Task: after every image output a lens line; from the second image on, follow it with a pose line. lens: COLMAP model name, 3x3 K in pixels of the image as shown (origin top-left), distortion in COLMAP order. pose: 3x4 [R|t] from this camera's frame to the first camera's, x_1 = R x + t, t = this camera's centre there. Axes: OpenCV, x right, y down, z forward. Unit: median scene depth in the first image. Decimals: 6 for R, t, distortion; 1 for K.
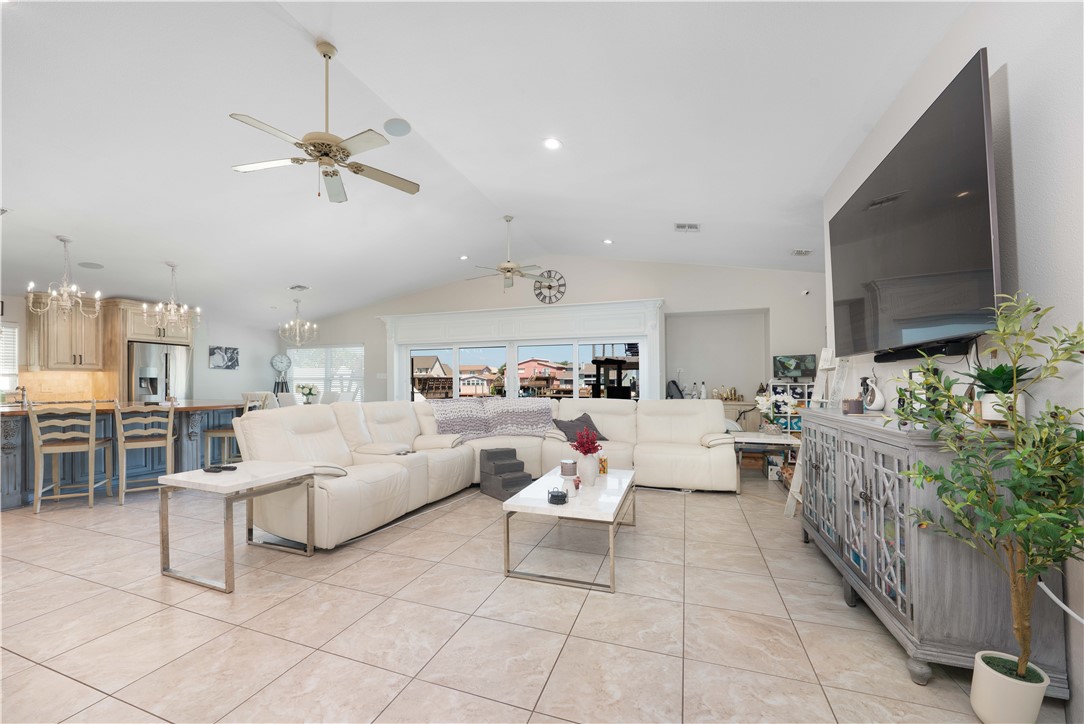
lens RADIAL K [[425.7, 0, 529.0], [0, 425.7, 375.0], [0, 0, 1]] dist [-0.003229, -0.000073]
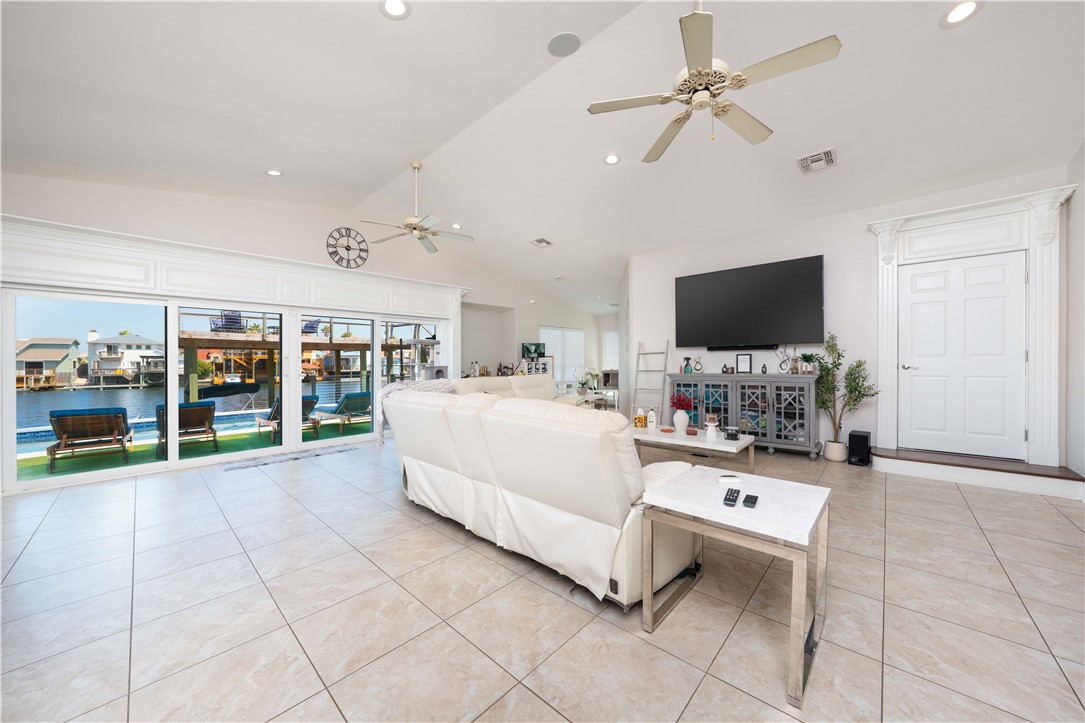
lens RADIAL K [[373.7, 0, 544.1], [0, 373.7, 361.1], [0, 0, 1]] dist [-0.012128, 0.000030]
pose [[0.383084, -0.006419, 0.923691, -0.512687], [-0.002915, 0.999962, 0.008158, 0.005448], [-0.923709, -0.005818, 0.383051, 0.405129]]
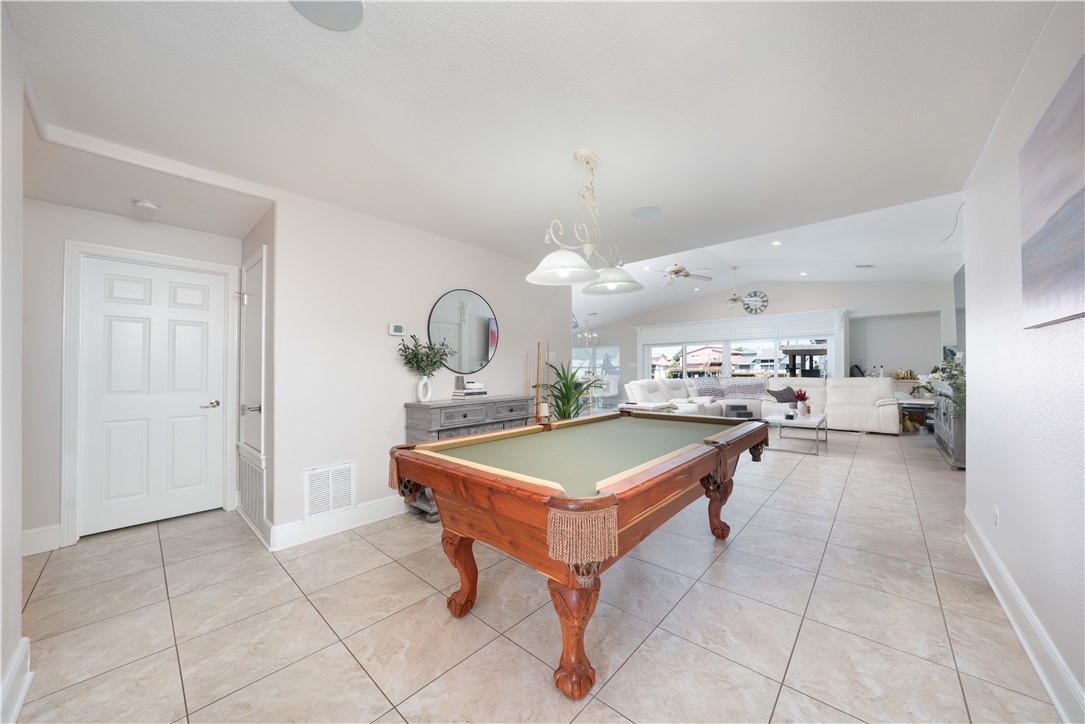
lens RADIAL K [[373.7, 0, 559.2], [0, 373.7, 374.4], [0, 0, 1]] dist [-0.012128, 0.000030]
pose [[0.935180, -0.006756, -0.354108, -0.144041], [0.018331, 0.999401, 0.029342, -0.009680], [0.353697, -0.033932, 0.934744, -0.493406]]
